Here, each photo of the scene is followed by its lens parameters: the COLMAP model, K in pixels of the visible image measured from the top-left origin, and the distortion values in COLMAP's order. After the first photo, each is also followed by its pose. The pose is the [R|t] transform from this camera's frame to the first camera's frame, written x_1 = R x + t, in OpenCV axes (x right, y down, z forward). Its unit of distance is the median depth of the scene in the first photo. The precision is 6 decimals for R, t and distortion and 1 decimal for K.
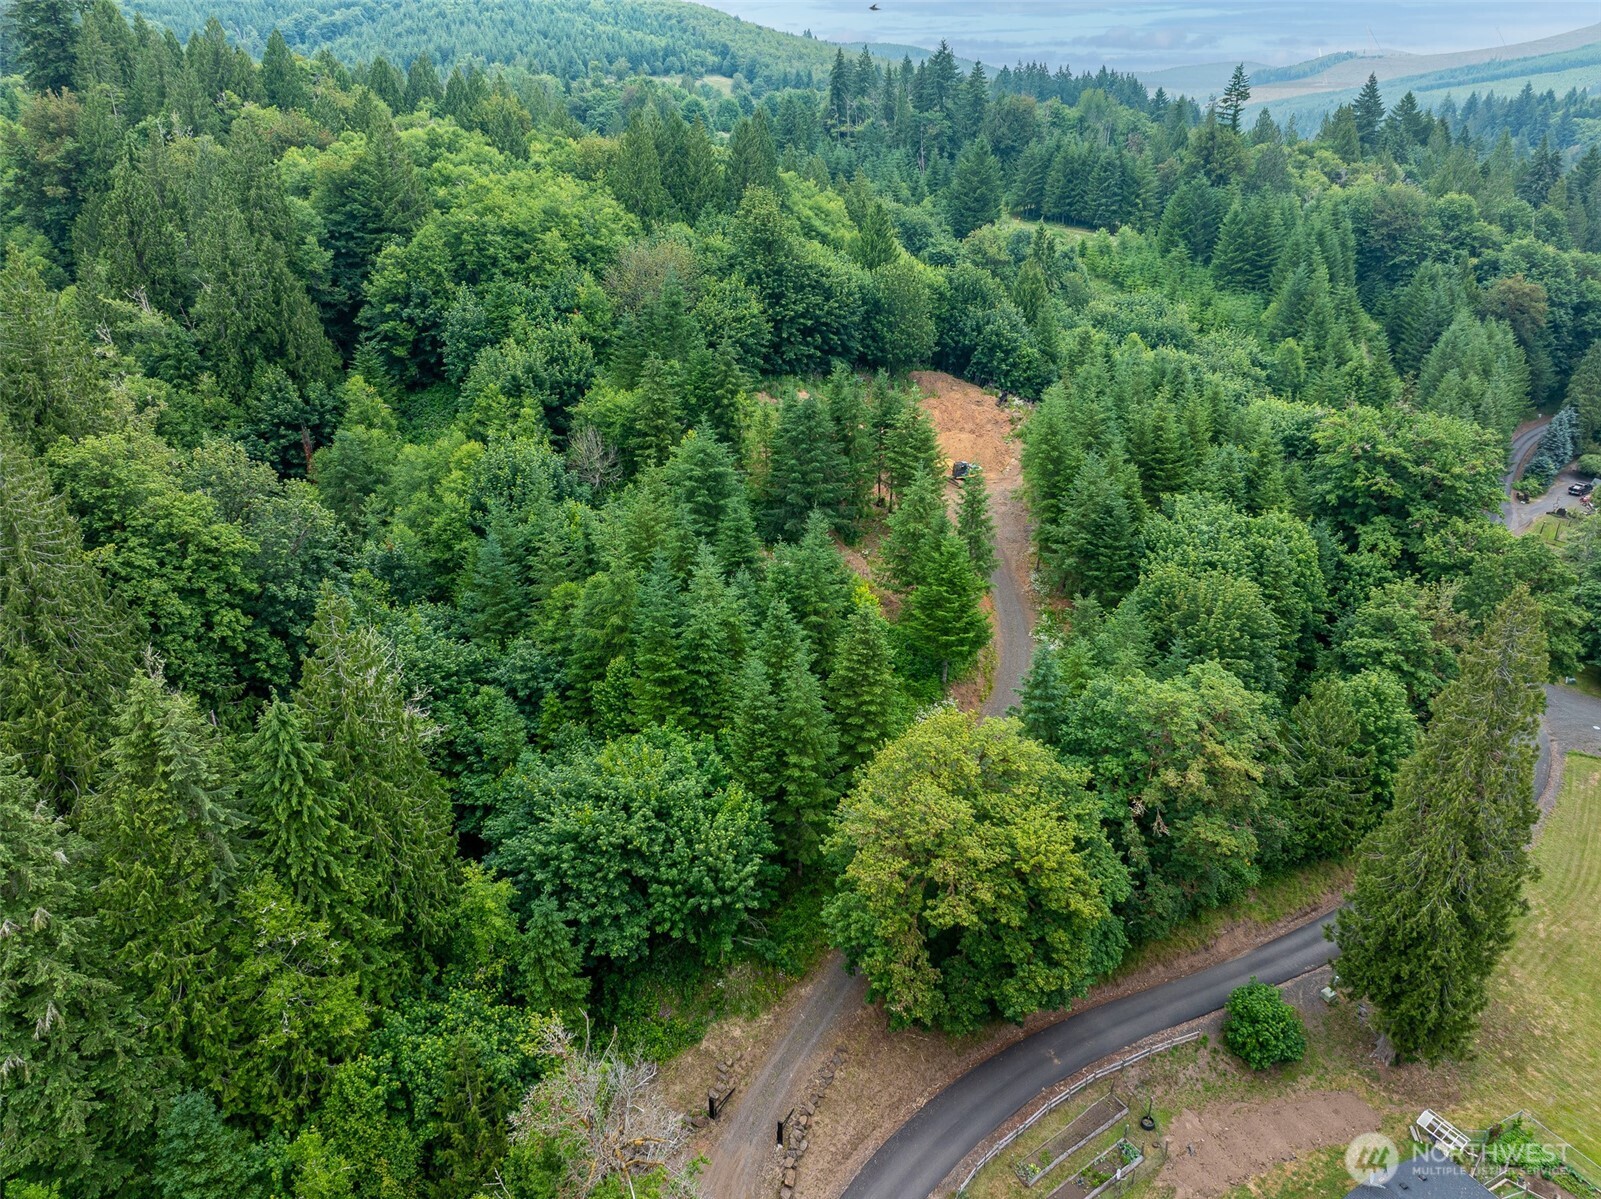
lens RADIAL K [[1132.1, 0, 800.8], [0, 1132.1, 601.2], [0, 0, 1]] dist [-0.042369, 0.009034]
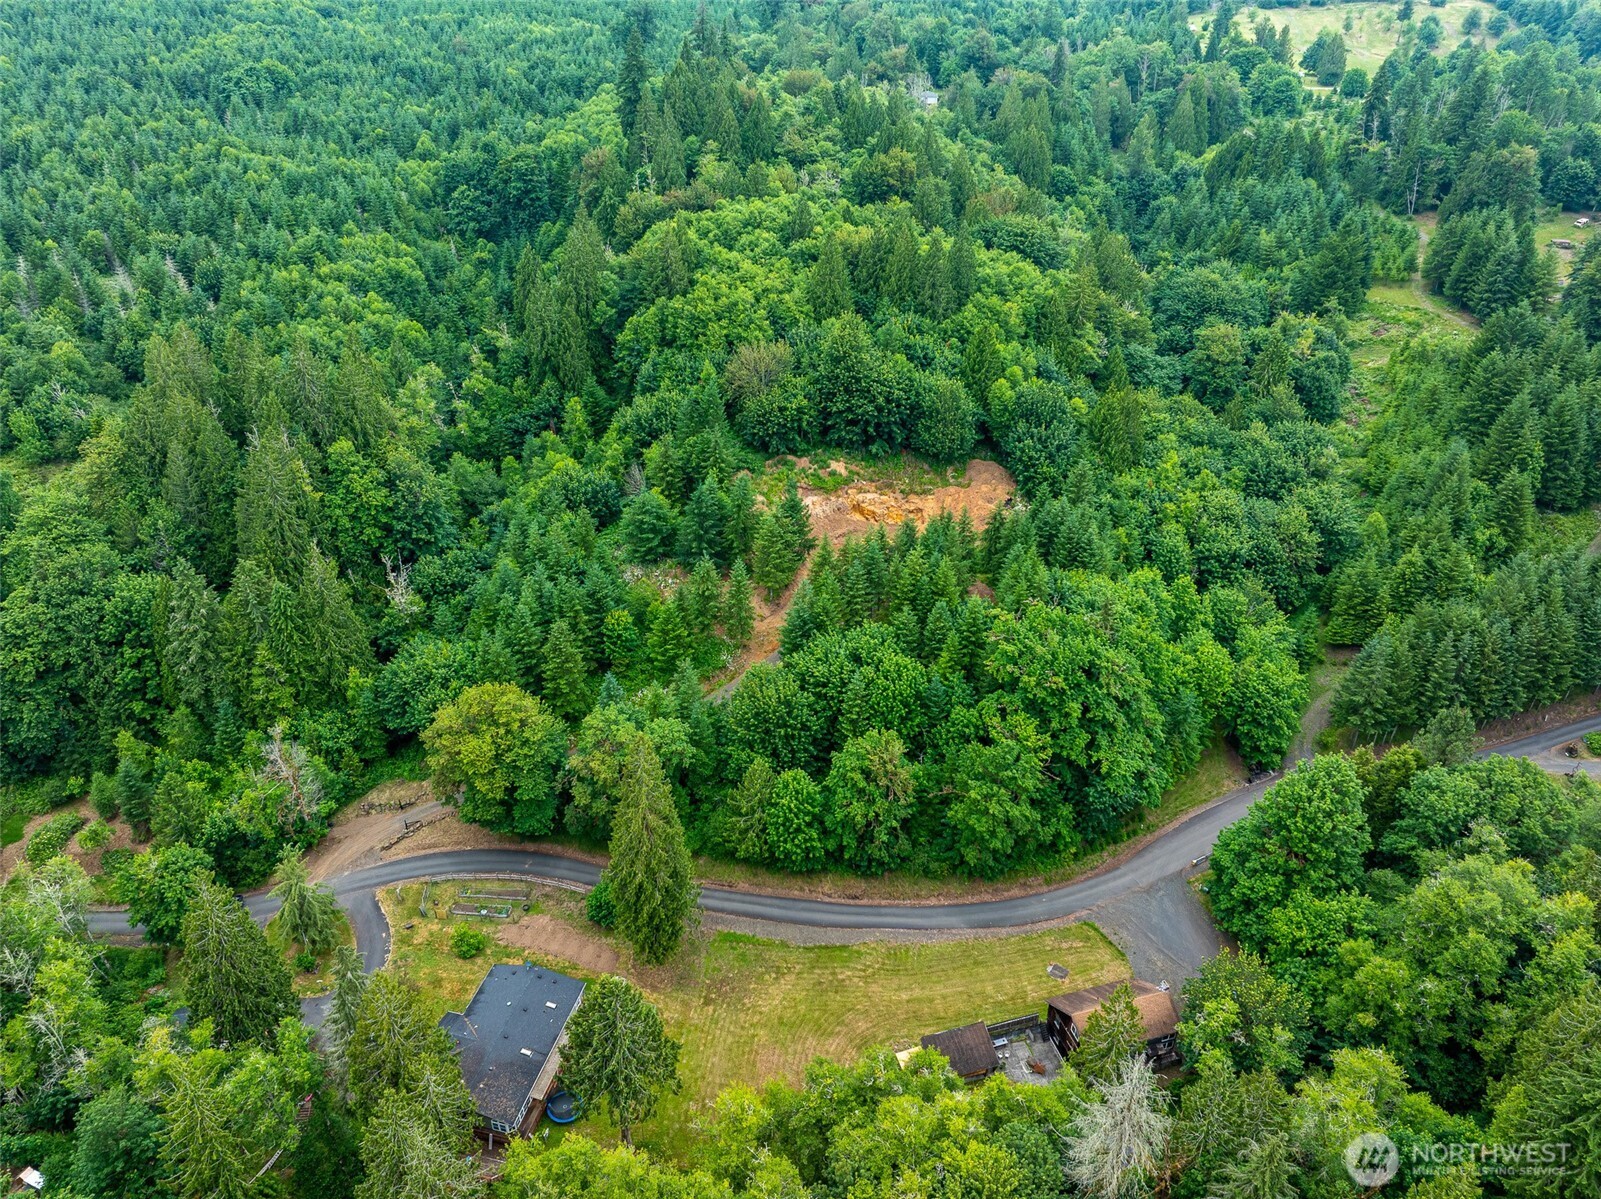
lens RADIAL K [[1132.1, 0, 804.2], [0, 1132.1, 602.2], [0, 0, 1]] dist [-0.042369, 0.009034]
pose [[0.755916, 0.332890, -0.563715, 1.120055], [-0.255140, 0.942786, 0.214611, -0.424609], [0.602904, -0.018402, 0.797601, -0.220009]]
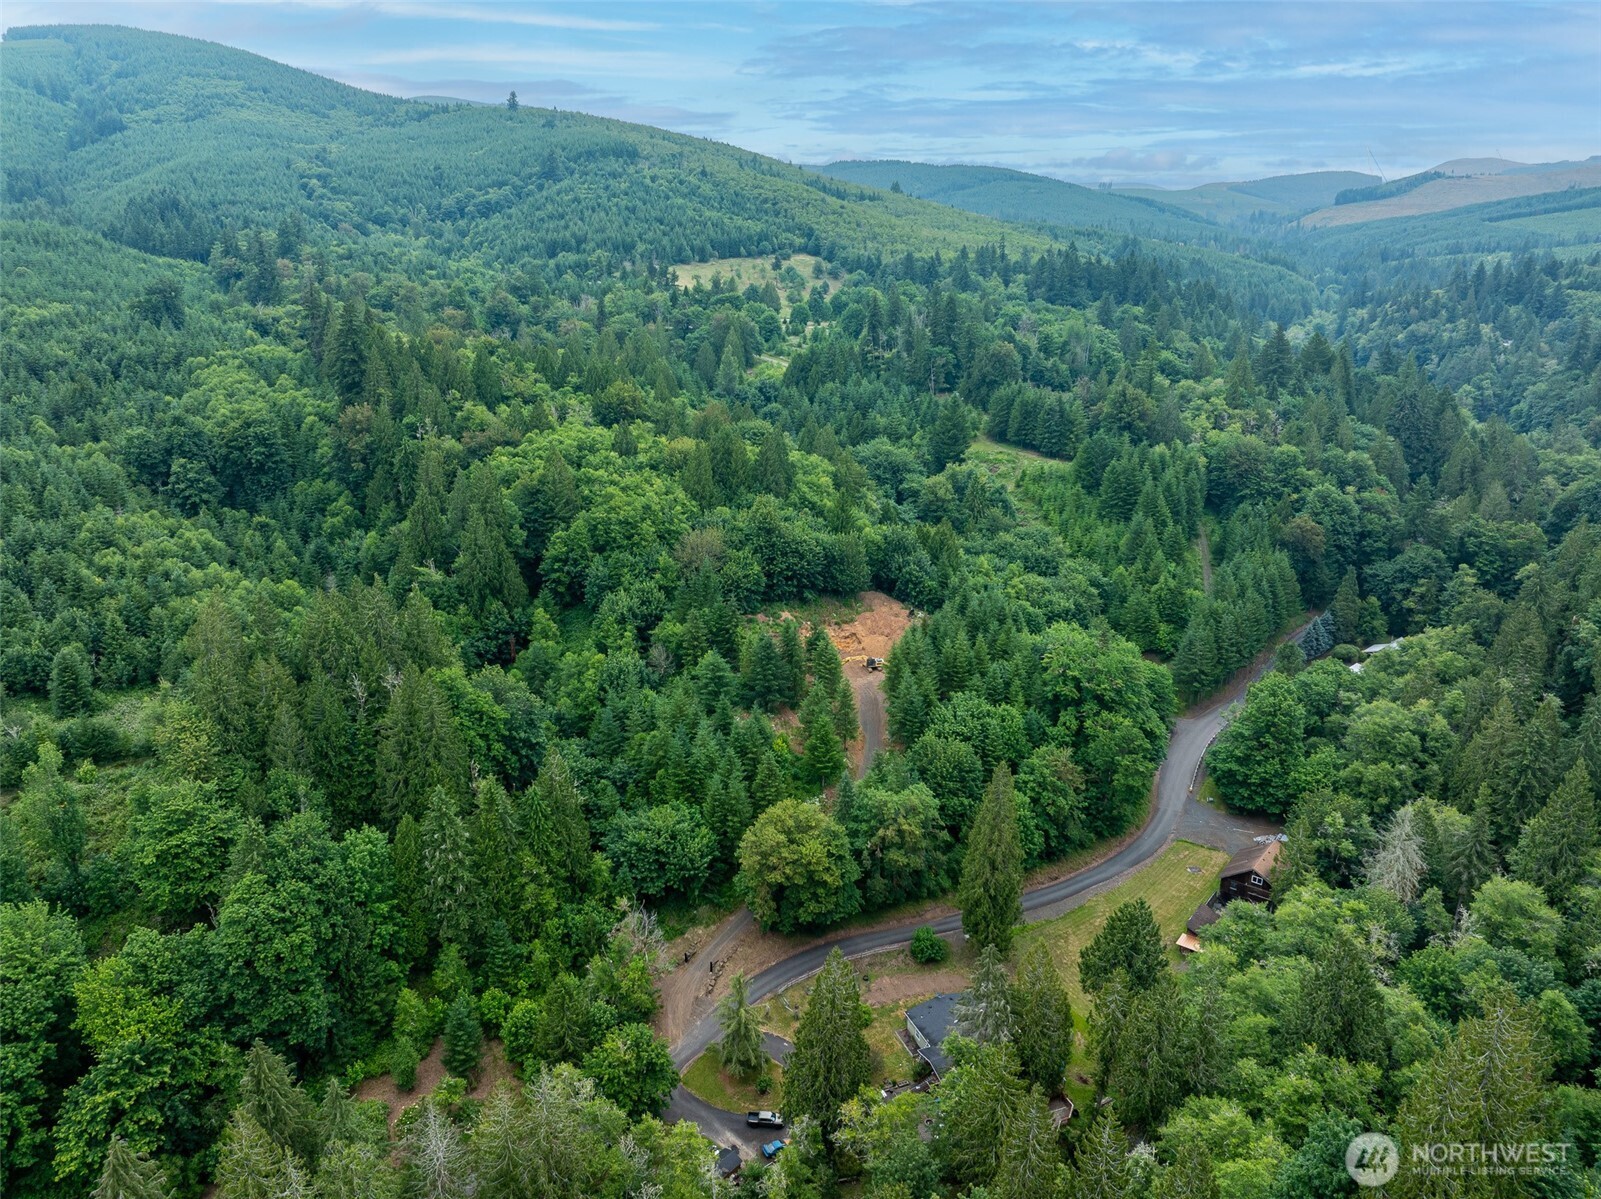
lens RADIAL K [[1132.1, 0, 803.6], [0, 1132.1, 600.3], [0, 0, 1]] dist [-0.042369, 0.009034]
pose [[0.995916, 0.029658, -0.085269, 0.240294], [-0.035857, 0.996752, -0.072113, -0.107133], [0.082853, 0.074876, 0.993745, -0.985885]]
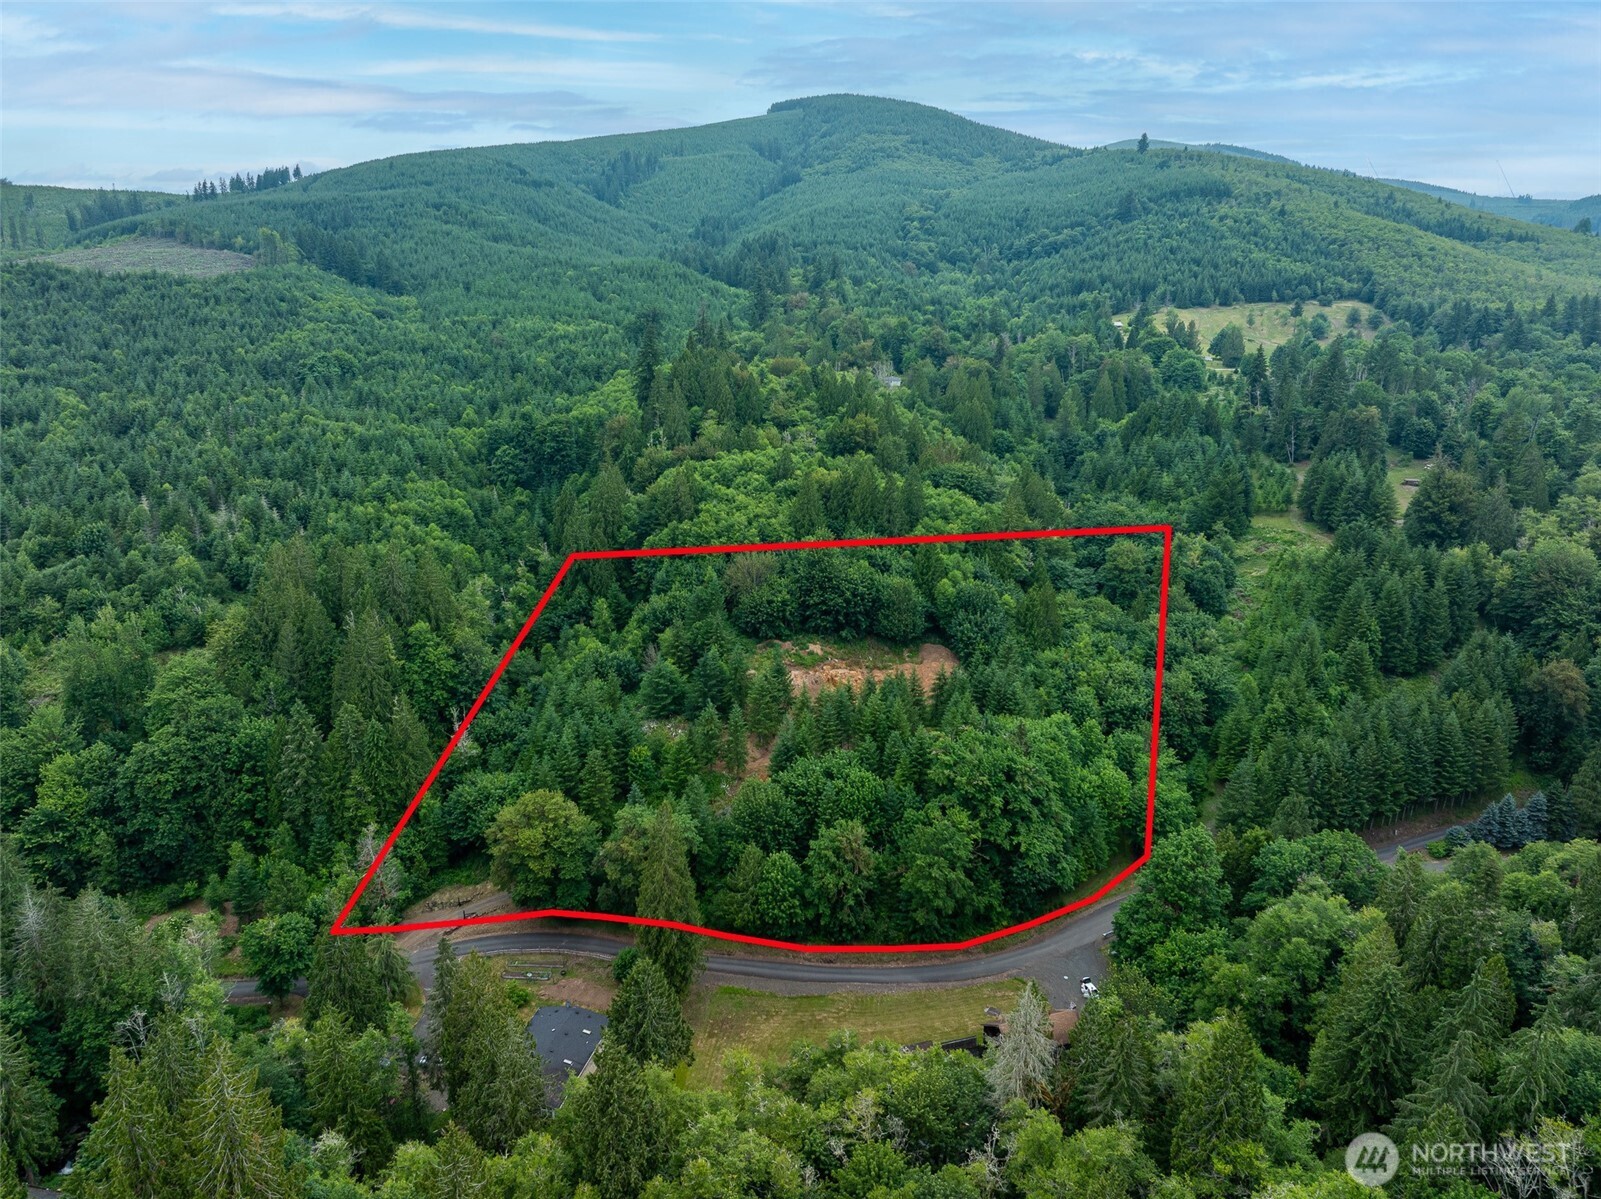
lens RADIAL K [[1132.1, 0, 802.8], [0, 1132.1, 598.4], [0, 0, 1]] dist [-0.042369, 0.009034]
pose [[0.764030, 0.183092, -0.618656, 1.434210], [-0.248335, 0.968466, -0.020070, -0.291907], [0.595473, 0.168968, 0.785406, -0.547670]]
